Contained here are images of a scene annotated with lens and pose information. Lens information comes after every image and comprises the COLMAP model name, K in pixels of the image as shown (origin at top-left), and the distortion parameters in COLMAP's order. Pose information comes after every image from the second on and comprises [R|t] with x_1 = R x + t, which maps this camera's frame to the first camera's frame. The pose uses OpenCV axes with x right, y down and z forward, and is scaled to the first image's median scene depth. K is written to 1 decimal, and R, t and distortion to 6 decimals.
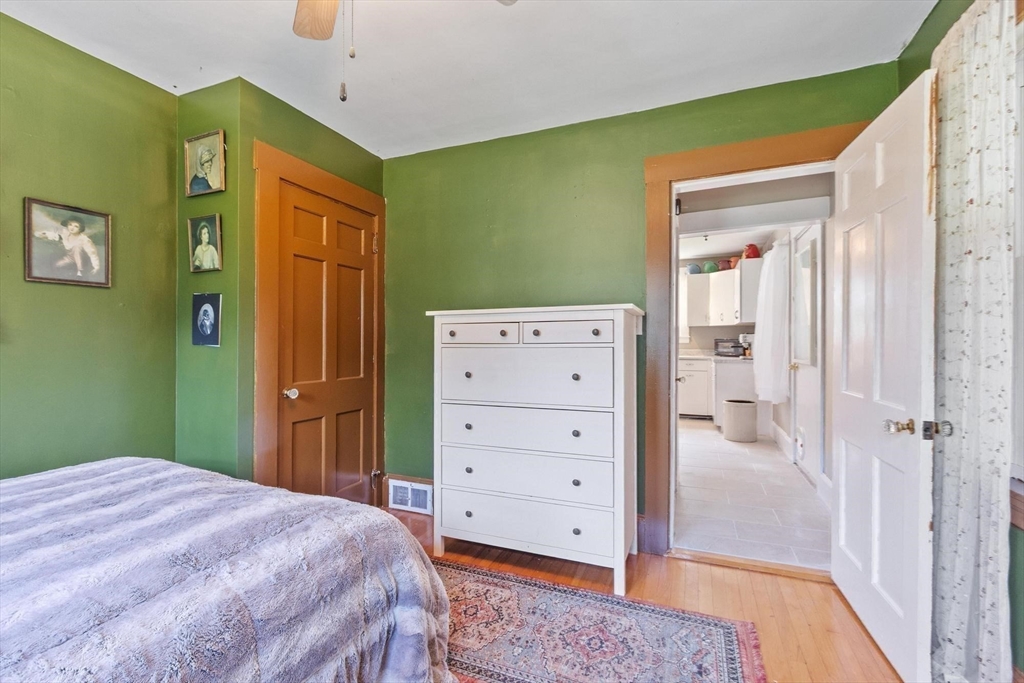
lens RADIAL K [[456.3, 0, 510.2], [0, 456.3, 341.2], [0, 0, 1]] dist [0.000737, -0.000743]
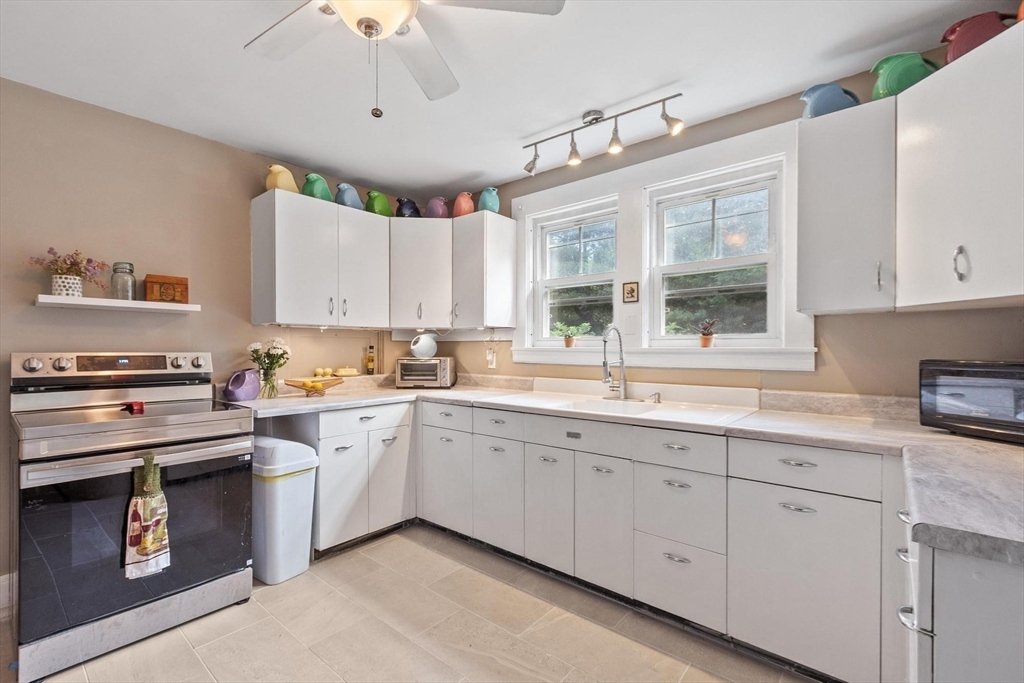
lens RADIAL K [[456.3, 0, 507.8], [0, 456.3, 350.2], [0, 0, 1]] dist [0.000737, -0.000743]
pose [[0.948427, 0.004999, -0.316956, 0.314561], [-0.003605, 0.999981, 0.004985, -0.010802], [0.316974, -0.003585, 0.948427, 0.694869]]
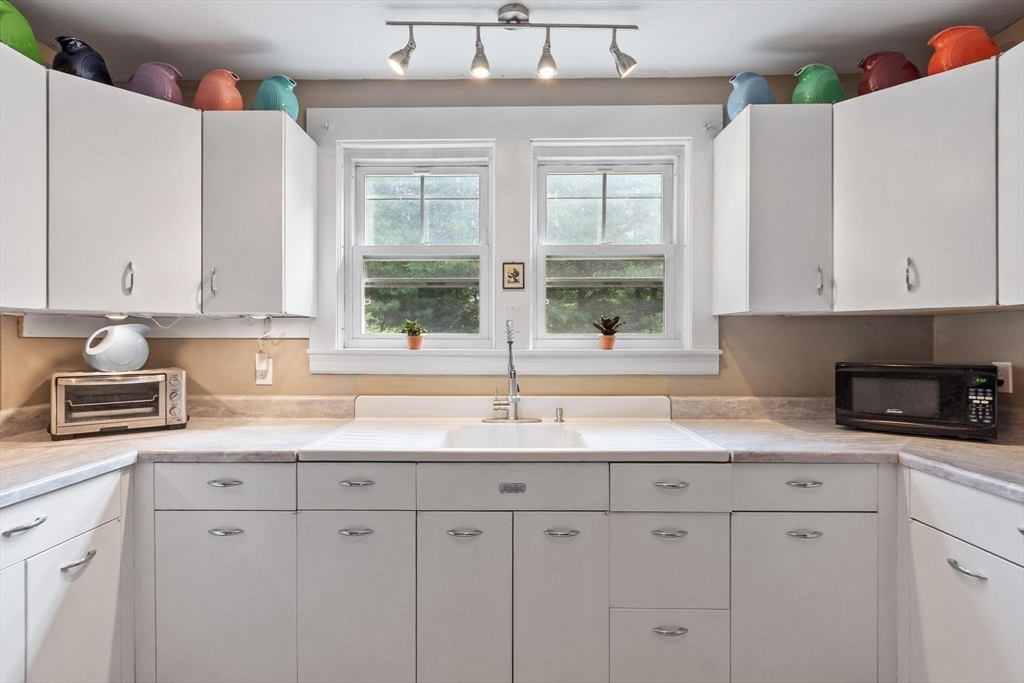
lens RADIAL K [[500.1, 0, 508.1], [0, 500.1, 341.5], [0, 0, 1]] dist [-0.003173, -0.000421]
pose [[0.931498, 0.002369, 0.363739, 0.166633], [-0.002550, 0.999997, 0.000018, -0.016880], [-0.363738, -0.000944, 0.931501, 0.805480]]
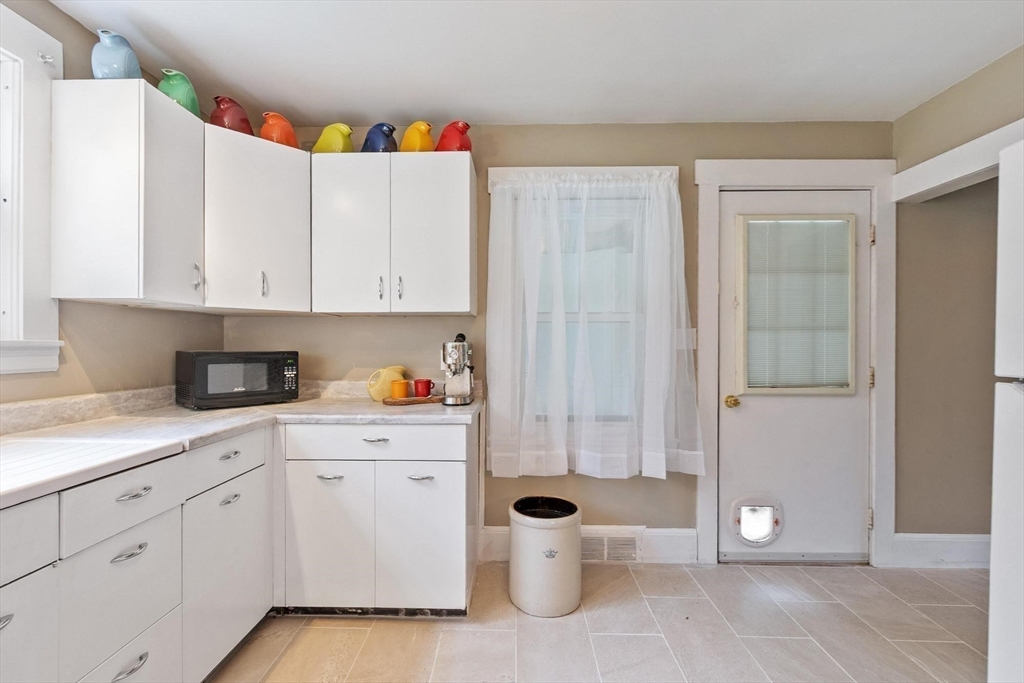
lens RADIAL K [[456.3, 0, 507.0], [0, 456.3, 348.0], [0, 0, 1]] dist [0.000737, -0.000743]
pose [[-0.351962, -0.004139, 0.936005, 0.099805], [-0.002454, 0.999991, 0.003499, -0.009268], [-0.936011, -0.001066, -0.351969, 0.921723]]
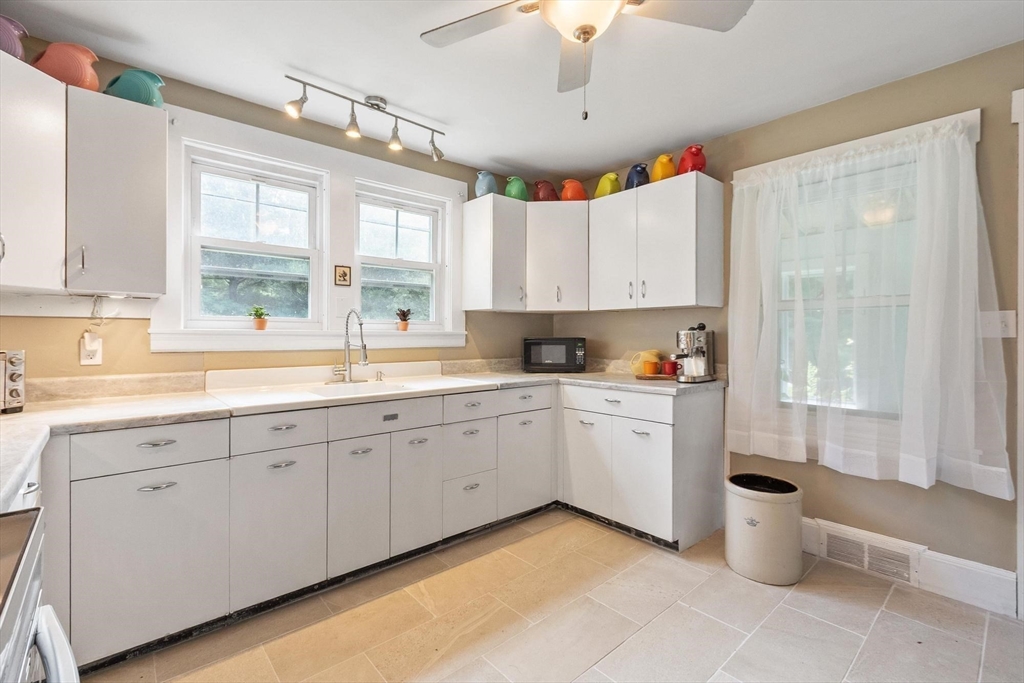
lens RADIAL K [[456.3, 0, 507.9], [0, 456.3, 333.8], [0, 0, 1]] dist [0.000737, -0.000743]
pose [[0.449200, 0.003284, 0.893425, -0.006089], [-0.002885, 0.999993, -0.002225, -0.008122], [-0.893426, -0.001578, 0.449207, 0.798066]]
